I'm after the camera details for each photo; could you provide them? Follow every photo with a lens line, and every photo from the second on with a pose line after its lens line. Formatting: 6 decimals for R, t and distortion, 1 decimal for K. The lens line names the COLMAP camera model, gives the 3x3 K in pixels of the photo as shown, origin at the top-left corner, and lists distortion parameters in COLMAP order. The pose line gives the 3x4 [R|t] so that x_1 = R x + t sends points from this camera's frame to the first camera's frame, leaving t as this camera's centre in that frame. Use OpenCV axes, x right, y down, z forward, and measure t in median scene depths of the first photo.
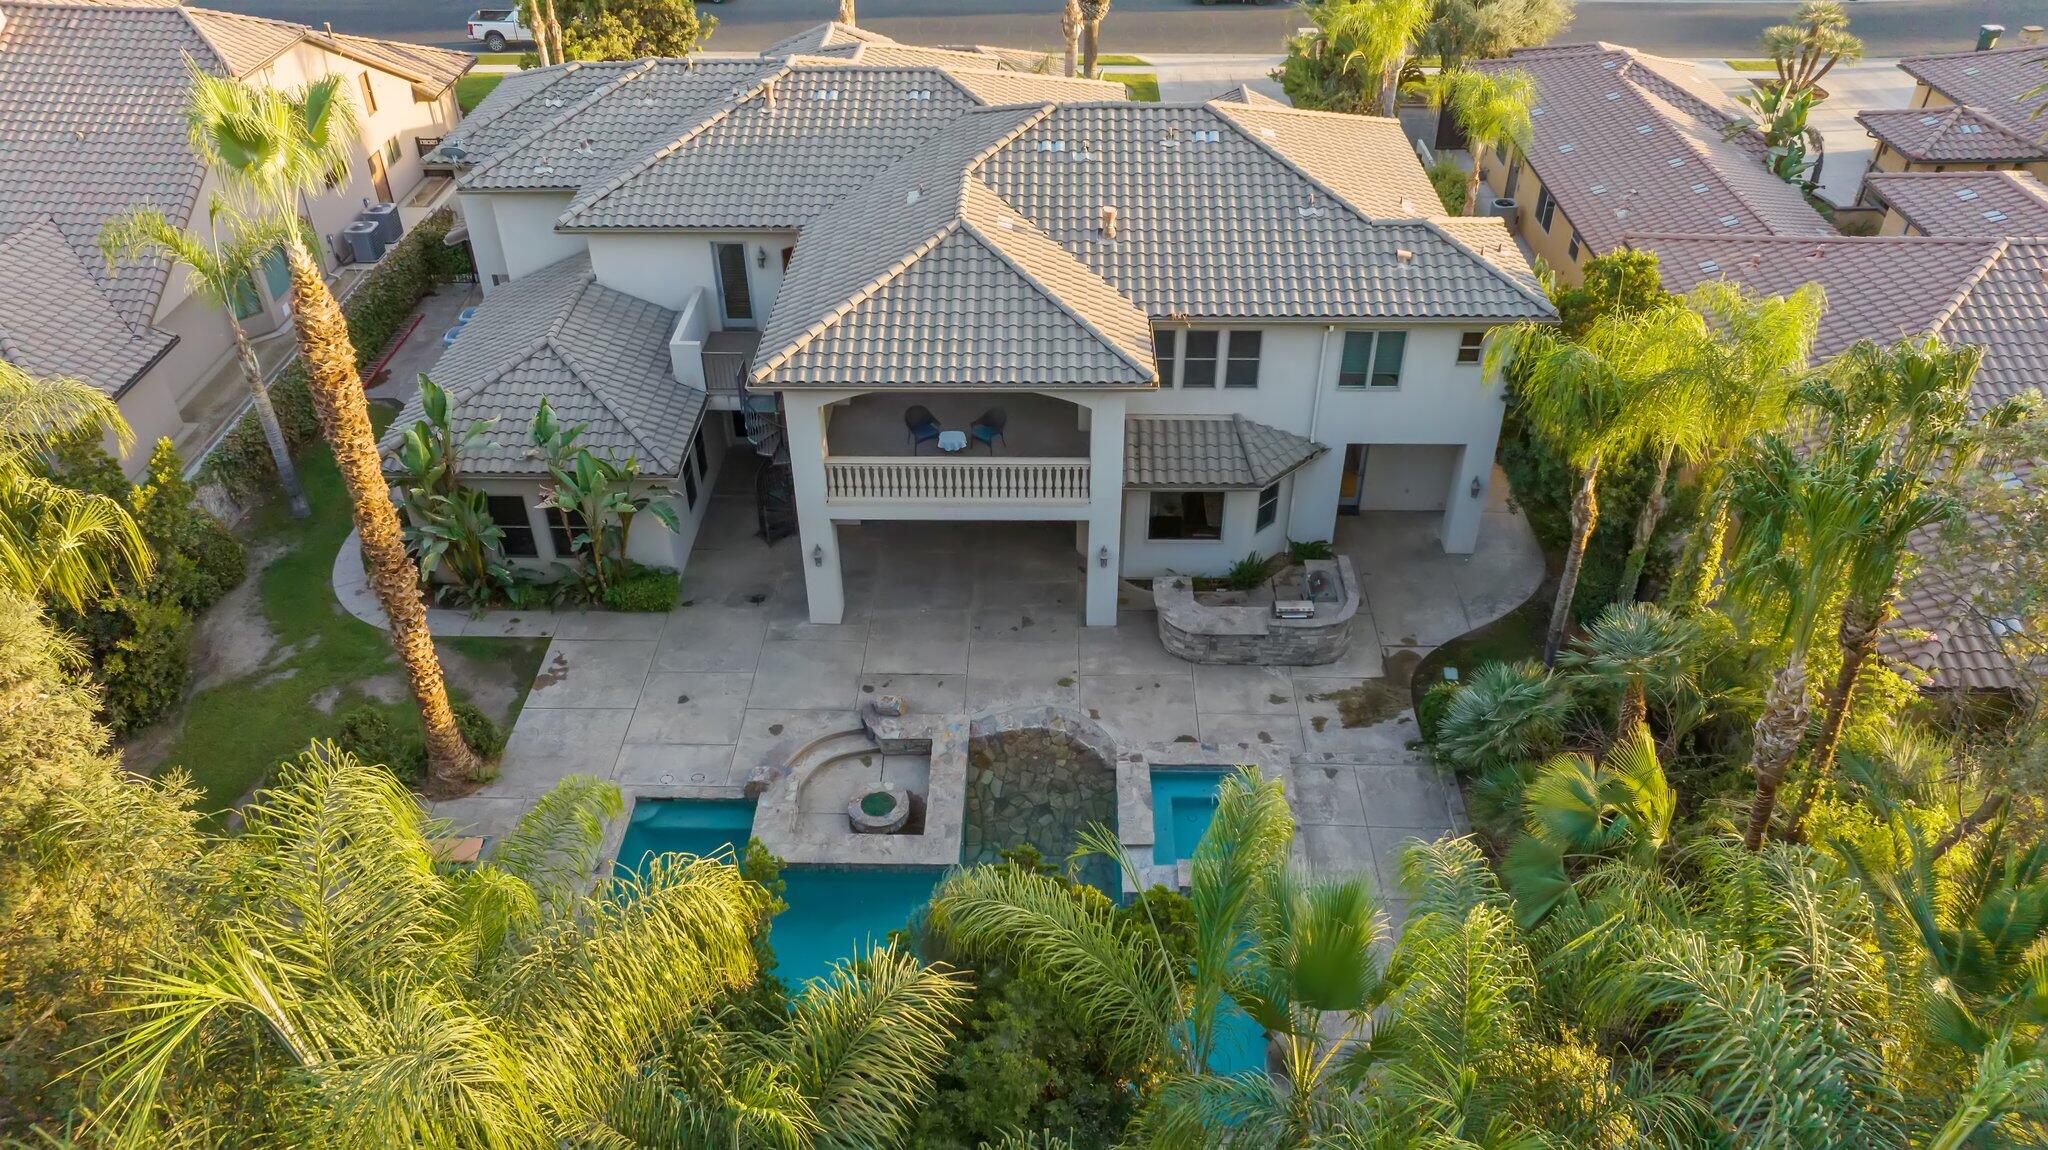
lens RADIAL K [[1439.7, 0, 1026.9], [0, 1439.7, 567.3], [0, 0, 1]] dist [-0.011767, 0.000794]
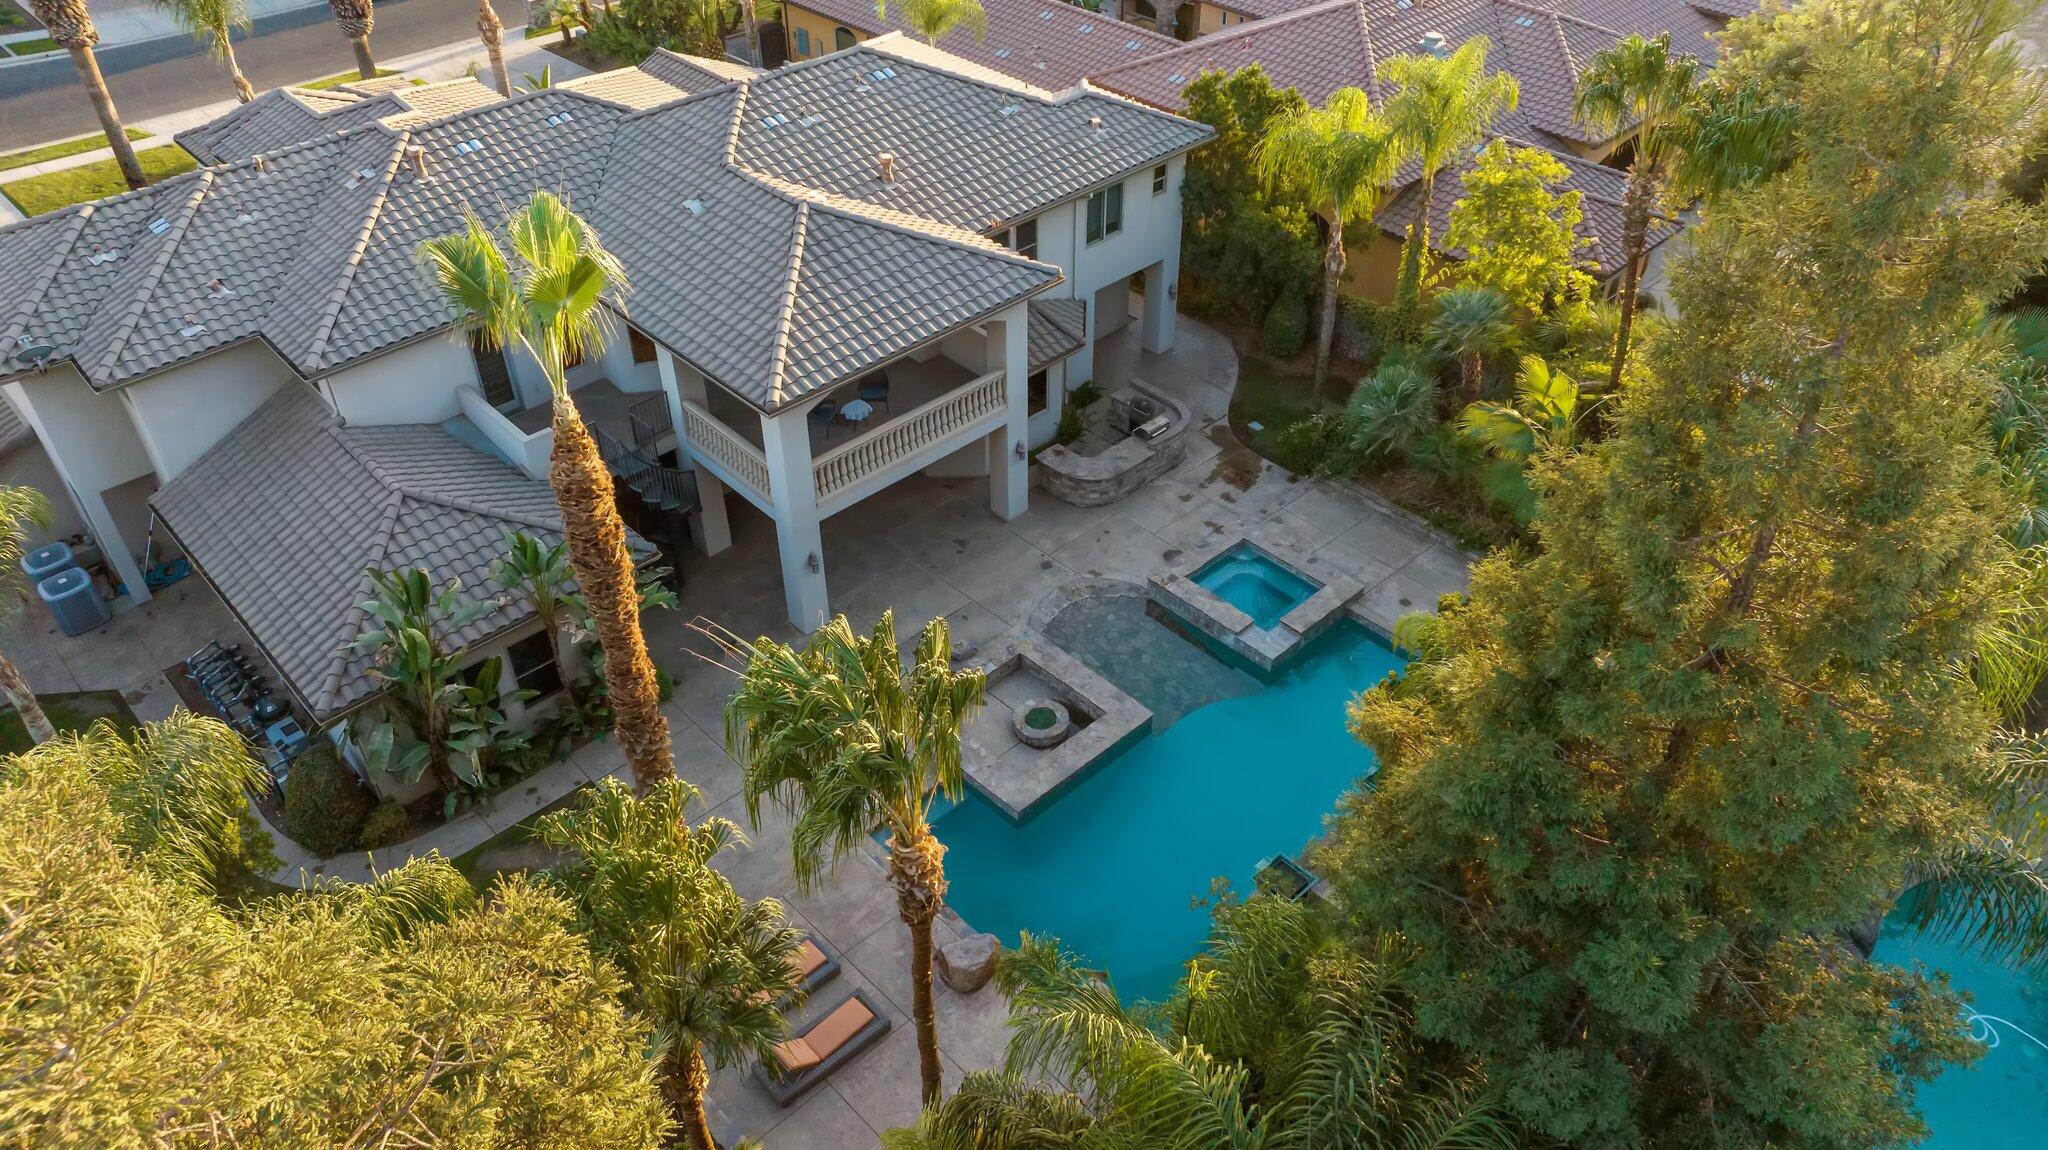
lens RADIAL K [[1427.4, 0, 1023.9], [0, 1427.4, 585.5], [0, 0, 1]] dist [-0.019034, -0.000948]
pose [[0.711661, -0.444762, 0.543807, -0.586029], [0.416392, 0.890497, 0.183391, -0.114831], [-0.565824, 0.095924, 0.818927, 0.101713]]
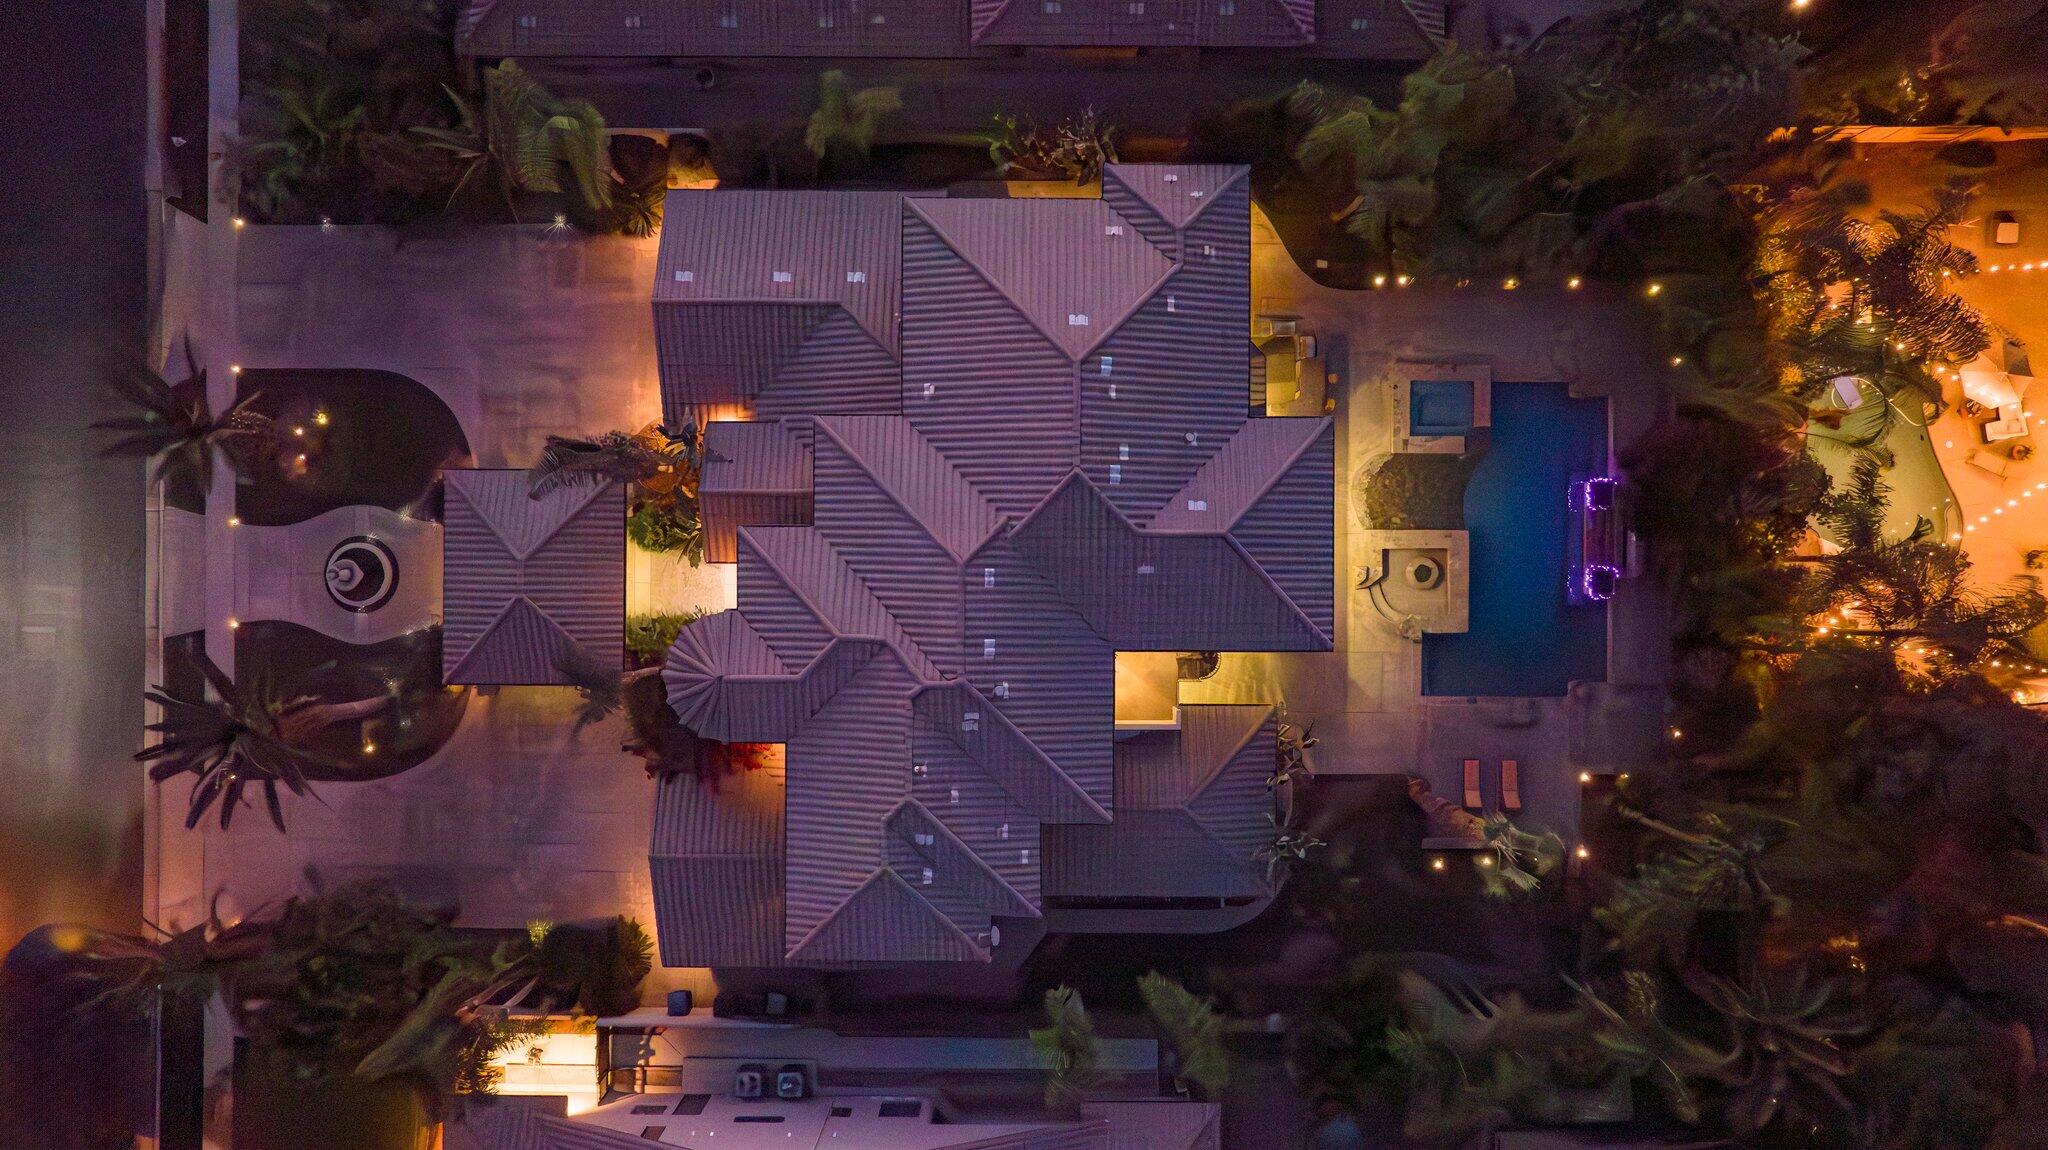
lens RADIAL K [[1406.4, 0, 1032.7], [0, 1406.4, 555.7], [0, 0, 1]] dist [-0.004785, -0.002963]
pose [[-0.016083, -0.999817, 0.010323, -0.080831], [0.592649, -0.001217, 0.805460, -1.538632], [-0.805301, 0.019072, 0.592560, 0.252940]]
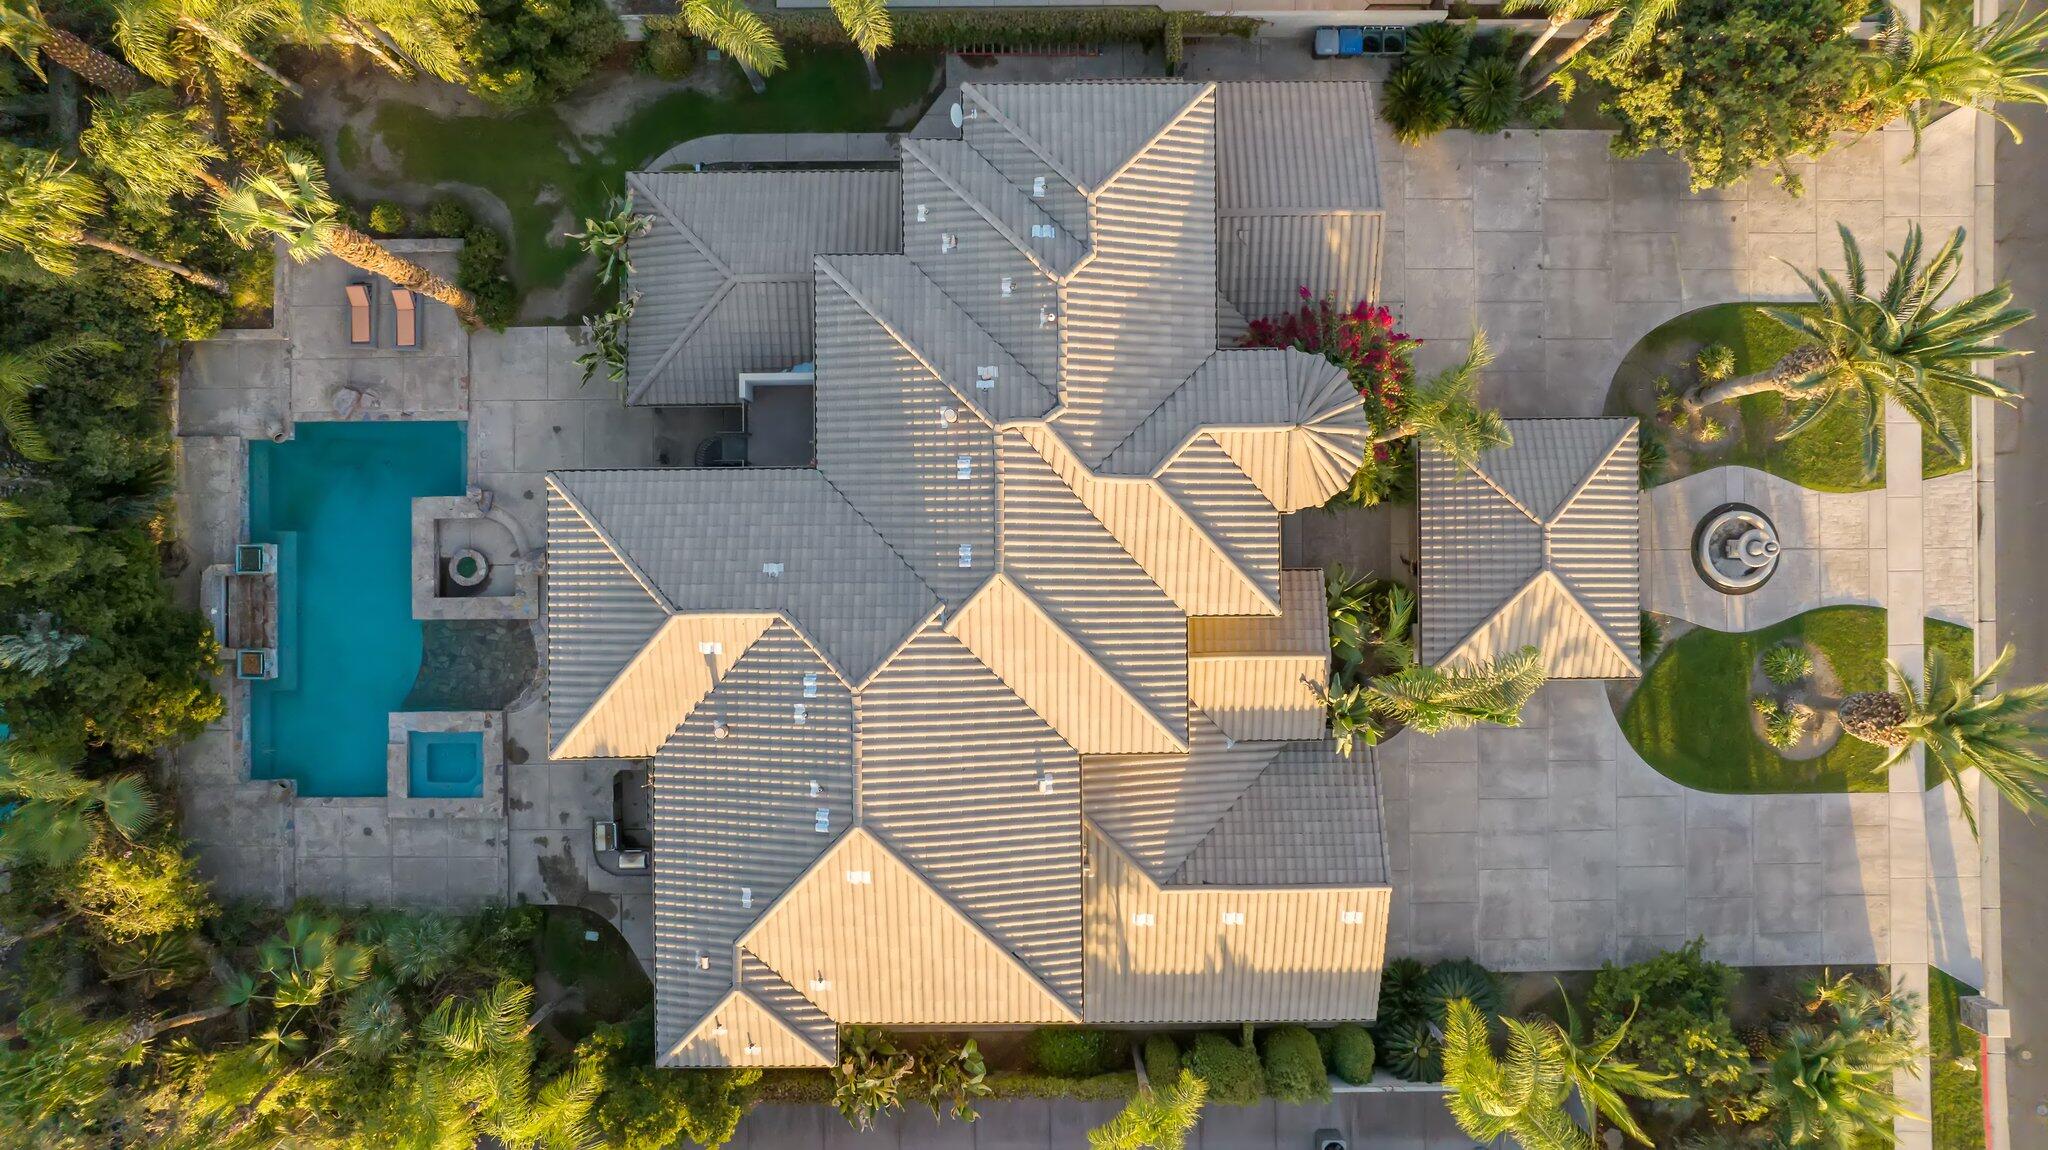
lens RADIAL K [[1409.9, 0, 1028.7], [0, 1409.9, 569.7], [0, 0, 1]] dist [-0.007509, 0.002648]
pose [[0.028266, 0.999596, 0.002897, -0.077636], [-0.591914, 0.014402, 0.805872, -1.370418], [0.805505, -0.024494, 0.592082, 0.500086]]
